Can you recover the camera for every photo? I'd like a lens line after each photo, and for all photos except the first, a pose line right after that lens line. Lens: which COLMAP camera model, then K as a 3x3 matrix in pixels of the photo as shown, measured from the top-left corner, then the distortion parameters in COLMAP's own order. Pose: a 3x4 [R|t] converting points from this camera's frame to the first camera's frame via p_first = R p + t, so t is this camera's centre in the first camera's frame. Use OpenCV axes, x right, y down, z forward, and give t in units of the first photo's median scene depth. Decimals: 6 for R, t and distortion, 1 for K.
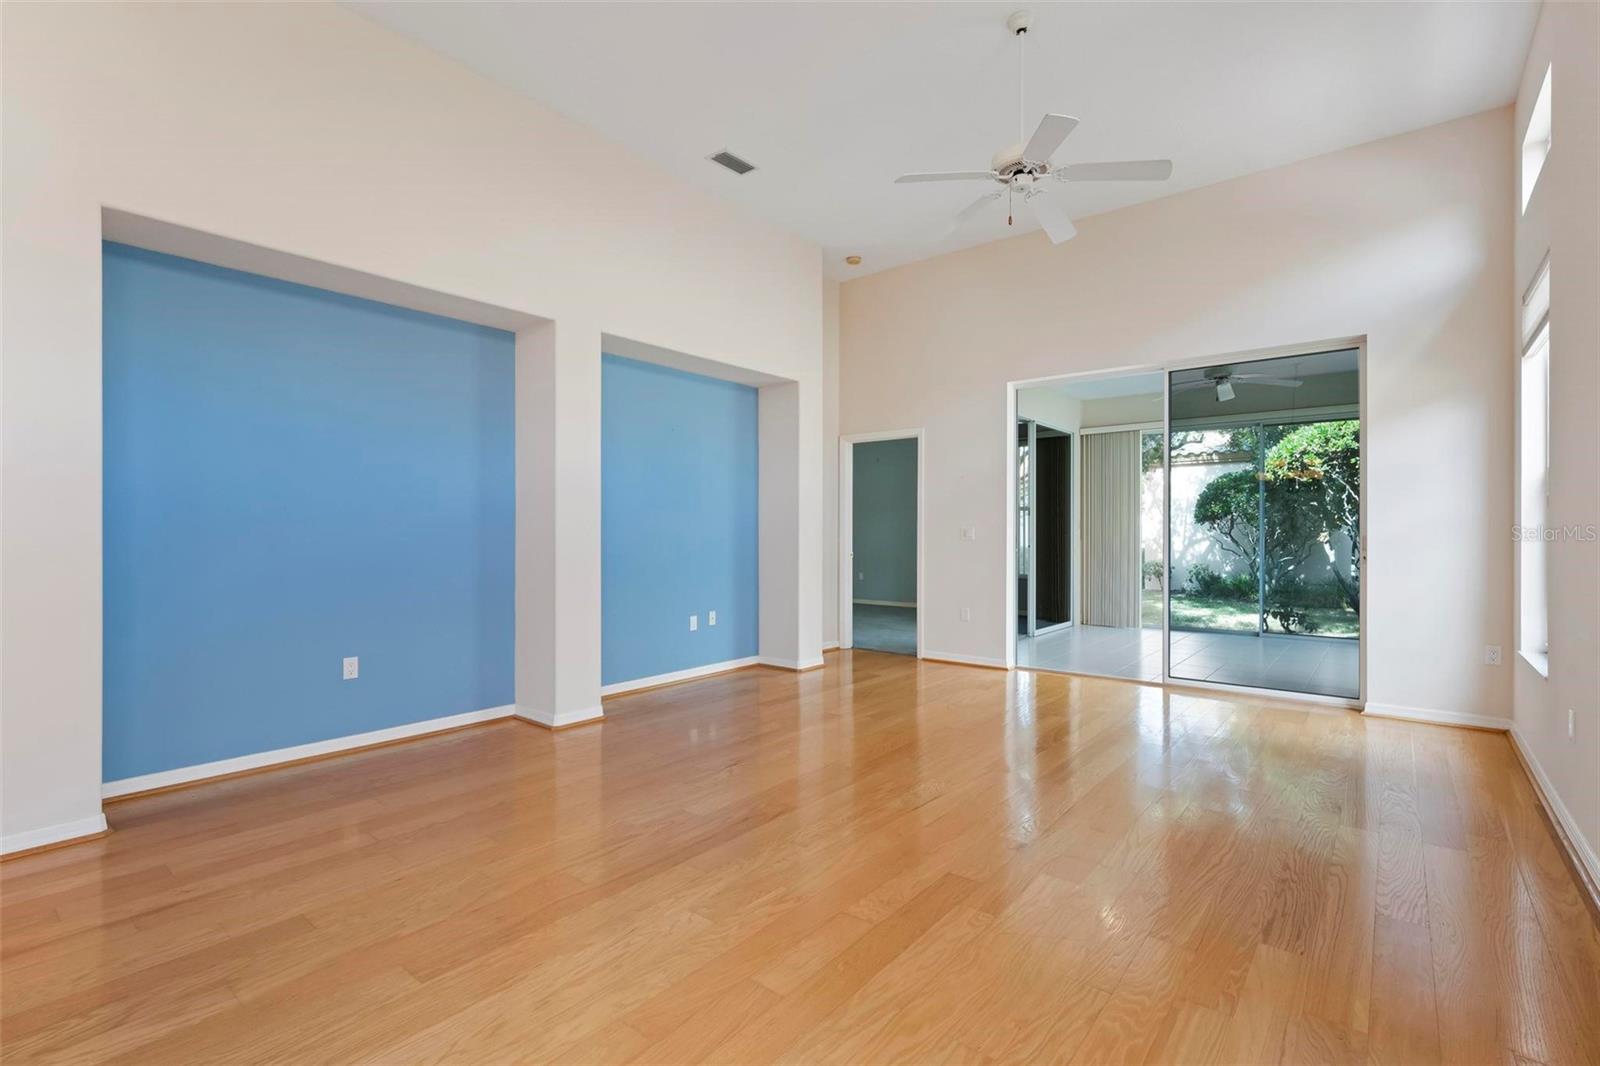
lens RADIAL K [[706.0, 0, 806.9], [0, 706.0, 530.6], [0, 0, 1]] dist [0.007278, -0.000179]
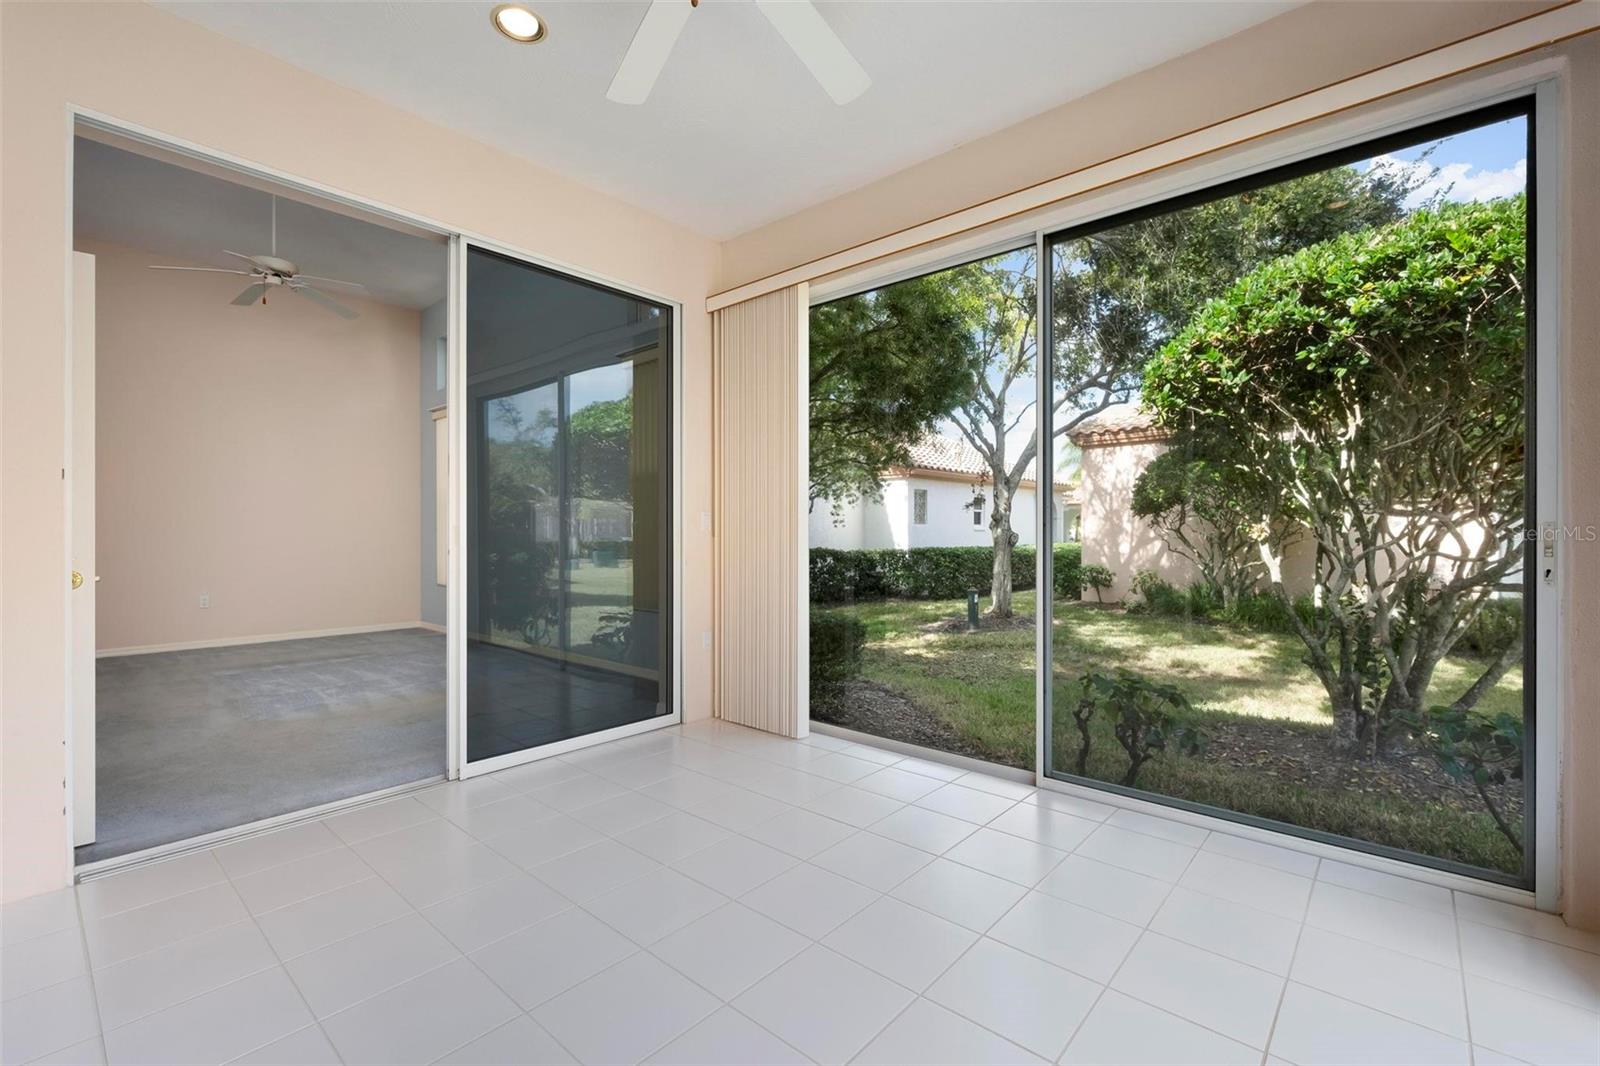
lens RADIAL K [[706.0, 0, 782.5], [0, 706.0, 525.8], [0, 0, 1]] dist [0.007278, -0.000179]
pose [[0.999502, -0.001546, -0.031508, 0.403291], [0.001314, 0.999972, -0.007378, 0.008807], [0.031518, 0.007333, 0.999476, 0.480761]]
